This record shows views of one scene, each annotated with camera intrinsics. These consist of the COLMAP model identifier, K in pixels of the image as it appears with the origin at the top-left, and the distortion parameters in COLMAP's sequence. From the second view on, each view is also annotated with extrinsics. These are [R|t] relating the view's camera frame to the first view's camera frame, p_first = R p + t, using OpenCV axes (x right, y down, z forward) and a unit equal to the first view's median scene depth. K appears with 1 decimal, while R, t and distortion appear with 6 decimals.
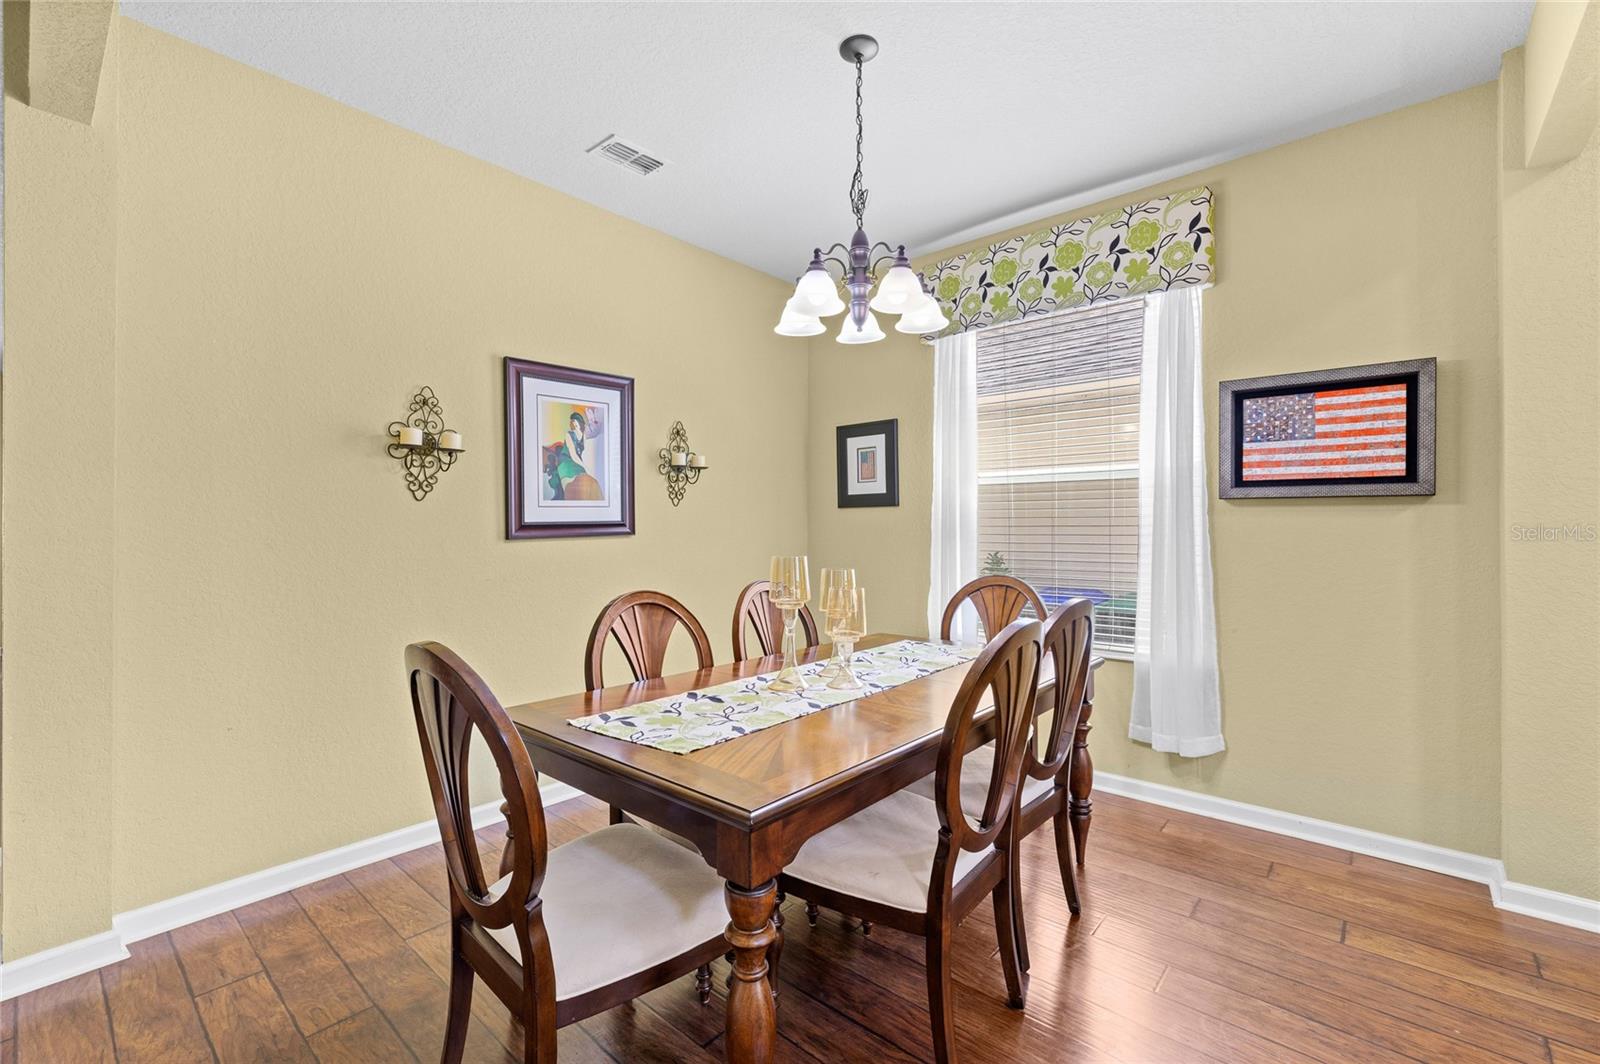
lens RADIAL K [[681.3, 0, 786.1], [0, 681.3, 521.0], [0, 0, 1]] dist [-0.000645, 0.000107]
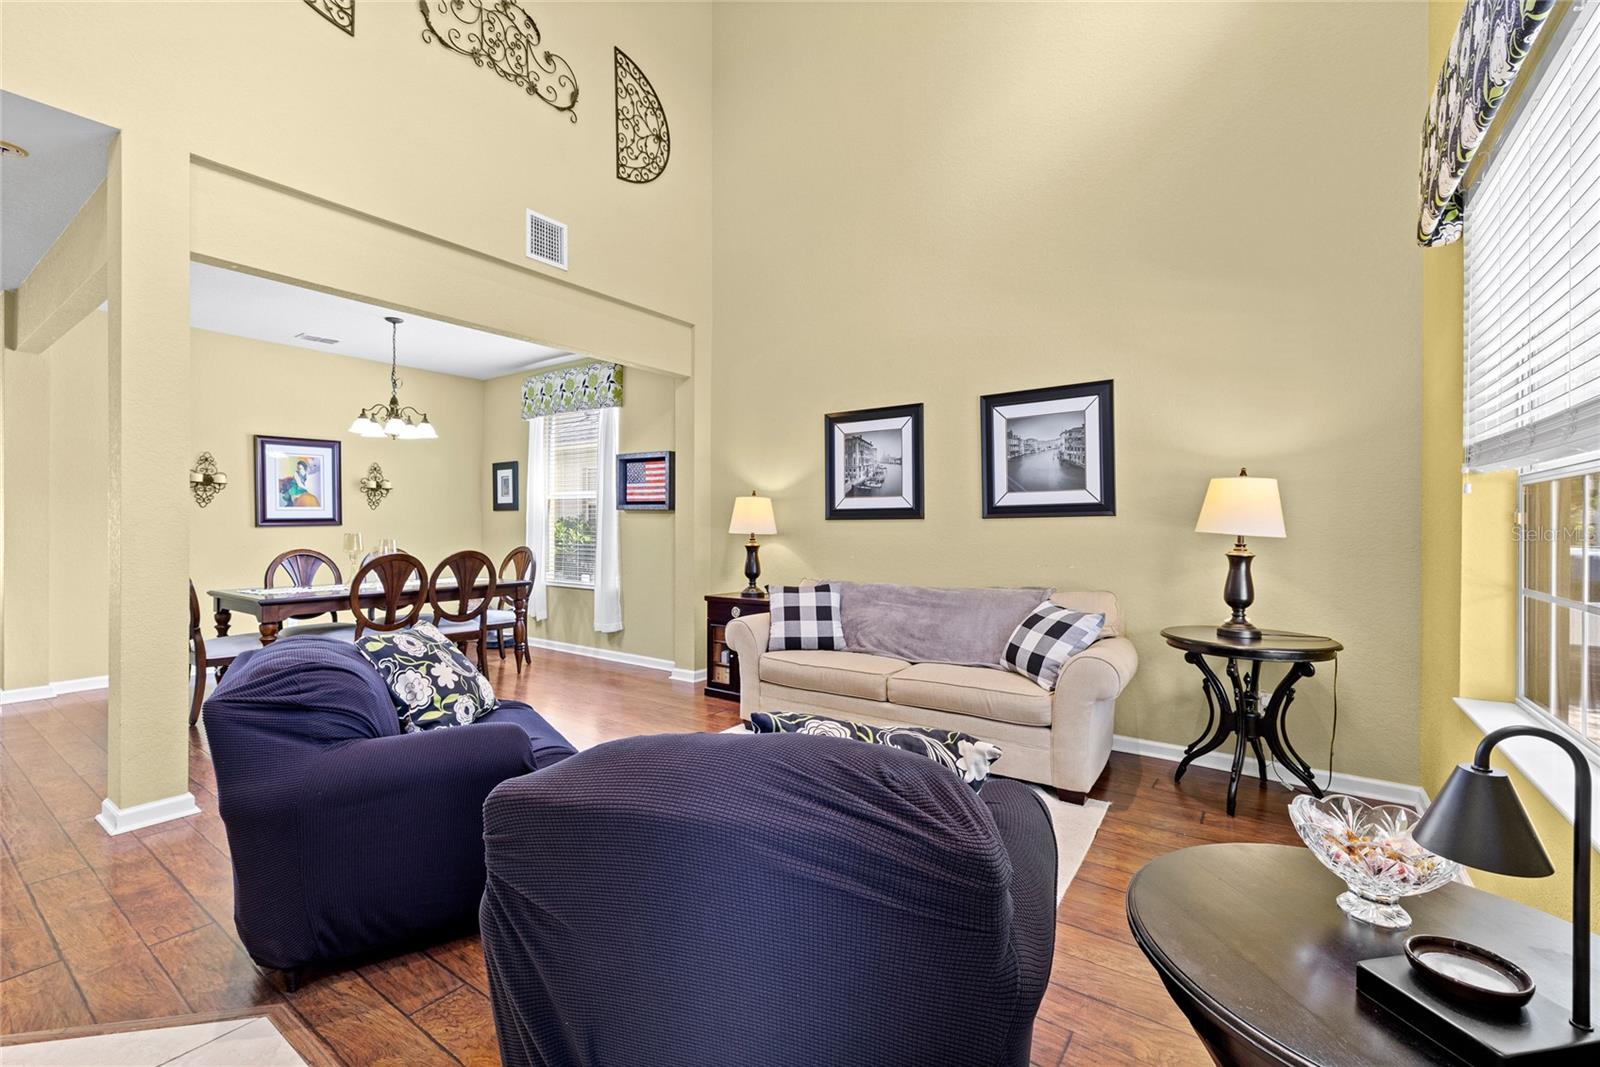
lens RADIAL K [[689.3, 0, 792.6], [0, 689.3, 521.2], [0, 0, 1]] dist [-0.000267, 0.000027]
pose [[0.994307, 0.007116, 0.106319, 0.941415], [-0.007711, 0.999957, 0.005179, -0.011978], [-0.106277, -0.005970, 0.994319, -1.173569]]
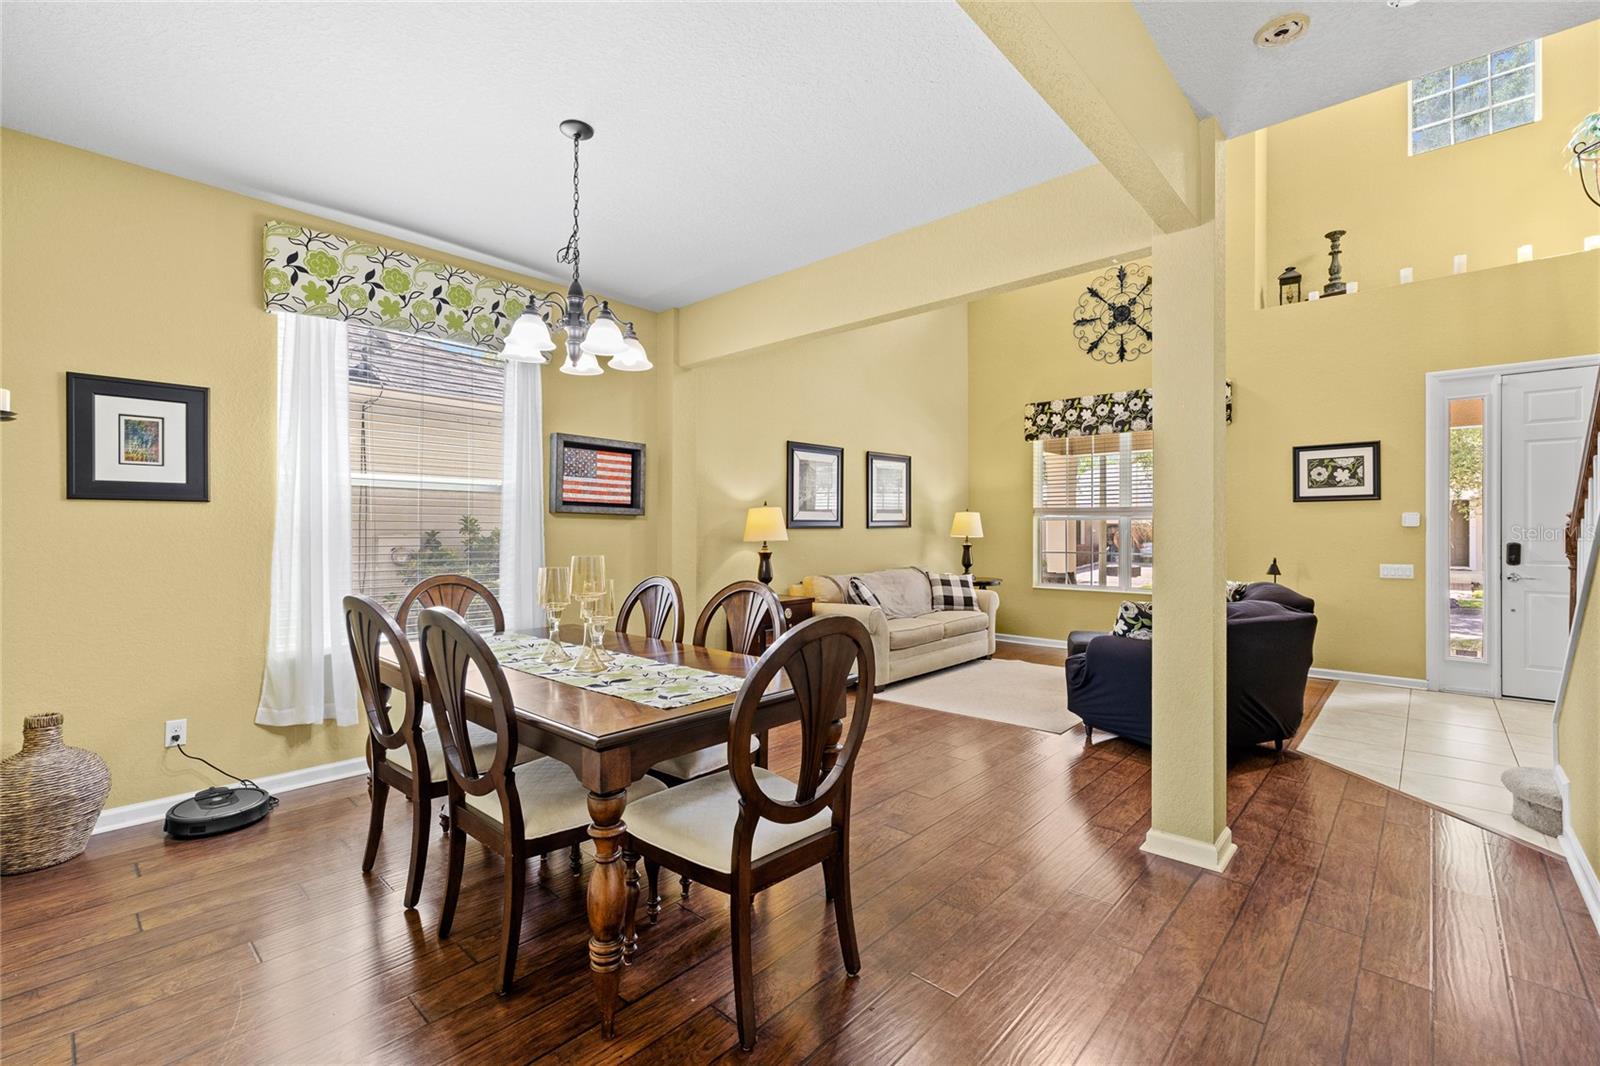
lens RADIAL K [[688.3, 0, 800.0], [0, 688.3, 533.0], [0, 0, 1]] dist [0.001712, 0.000269]
pose [[0.017076, 0.004549, 0.999844, -0.829685], [-0.008051, 0.999958, -0.004412, 0.014566], [-0.999822, -0.007974, 0.017112, 0.440613]]
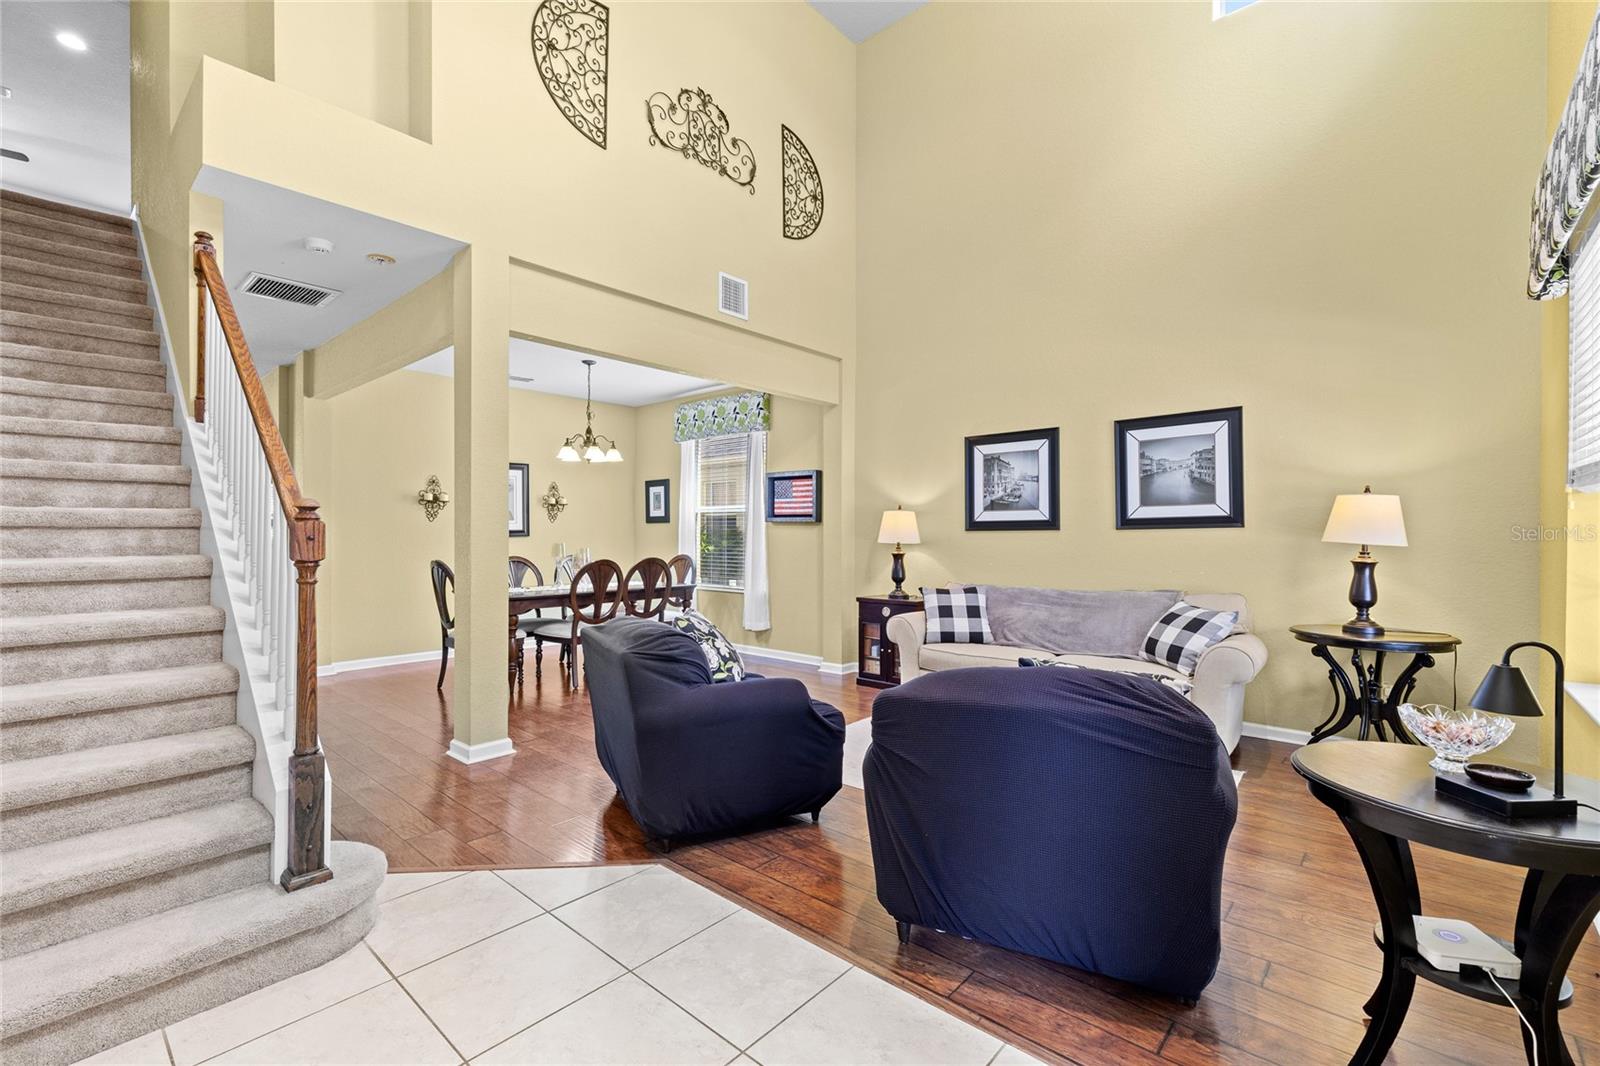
lens RADIAL K [[701.3, 0, 791.0], [0, 701.3, 533.7], [0, 0, 1]] dist [0.001703, 0.000471]
pose [[0.999983, 0.005789, -0.001199, 0.720252], [-0.005778, 0.999943, 0.008969, -0.014022], [0.001251, -0.008962, 0.999959, -1.443174]]
